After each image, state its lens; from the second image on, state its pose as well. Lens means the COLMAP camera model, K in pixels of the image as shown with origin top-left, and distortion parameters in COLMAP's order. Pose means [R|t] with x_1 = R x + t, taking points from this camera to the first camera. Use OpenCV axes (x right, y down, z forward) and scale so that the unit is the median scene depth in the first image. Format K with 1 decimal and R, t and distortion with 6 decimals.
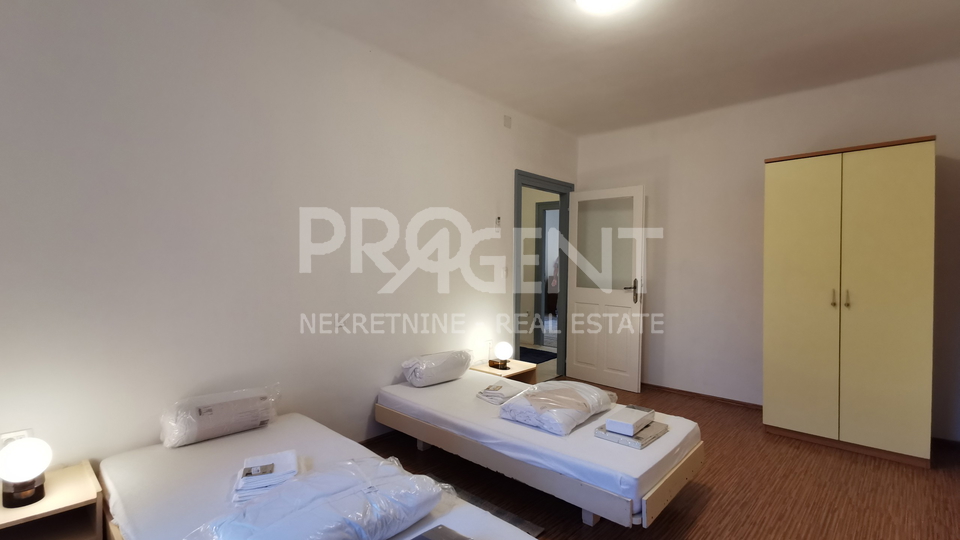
lens RADIAL K [[442.7, 0, 476.5], [0, 442.7, 269.2], [0, 0, 1]] dist [0.017510, -0.014520]
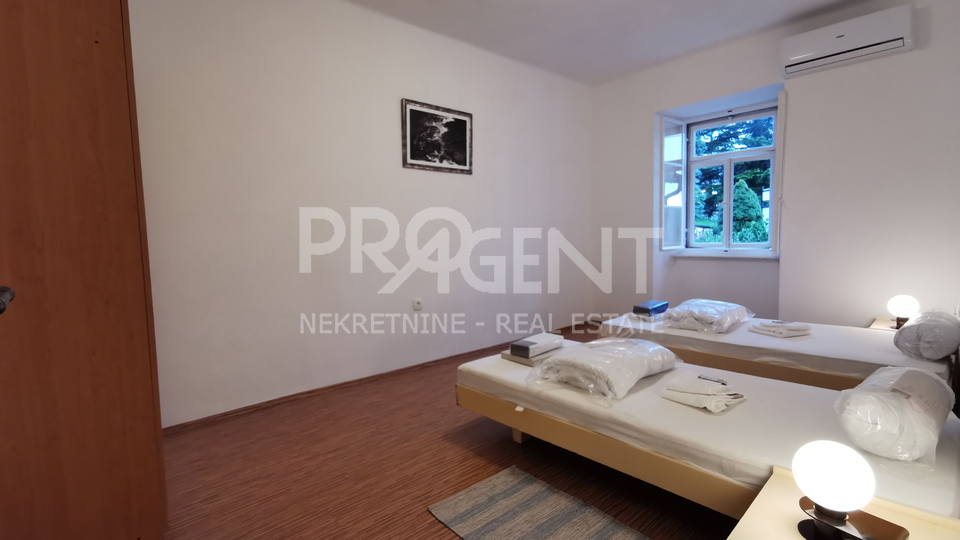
lens RADIAL K [[443.9, 0, 475.0], [0, 443.9, 270.5], [0, 0, 1]] dist [0.016244, -0.015146]
pose [[-0.997757, 0.011838, 0.065884, 0.425299], [0.017110, 0.996646, 0.080030, 0.071721], [-0.064716, 0.080978, -0.994613, 2.065080]]
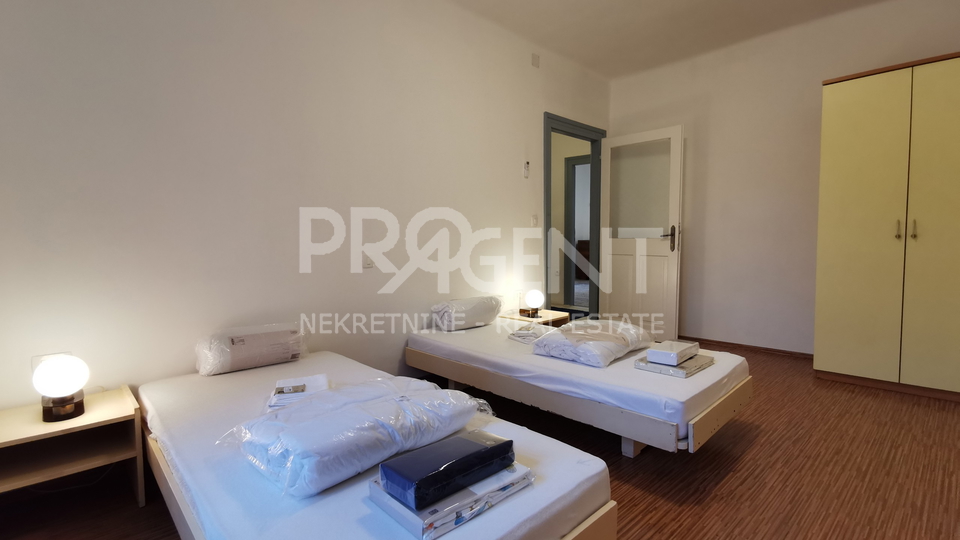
lens RADIAL K [[443.9, 0, 475.0], [0, 443.9, 270.5], [0, 0, 1]] dist [0.016244, -0.015146]
pose [[0.997879, -0.016128, -0.063074, -0.010904], [0.019709, 0.998203, 0.056583, 0.105398], [0.062048, -0.057706, 0.996404, 0.041511]]
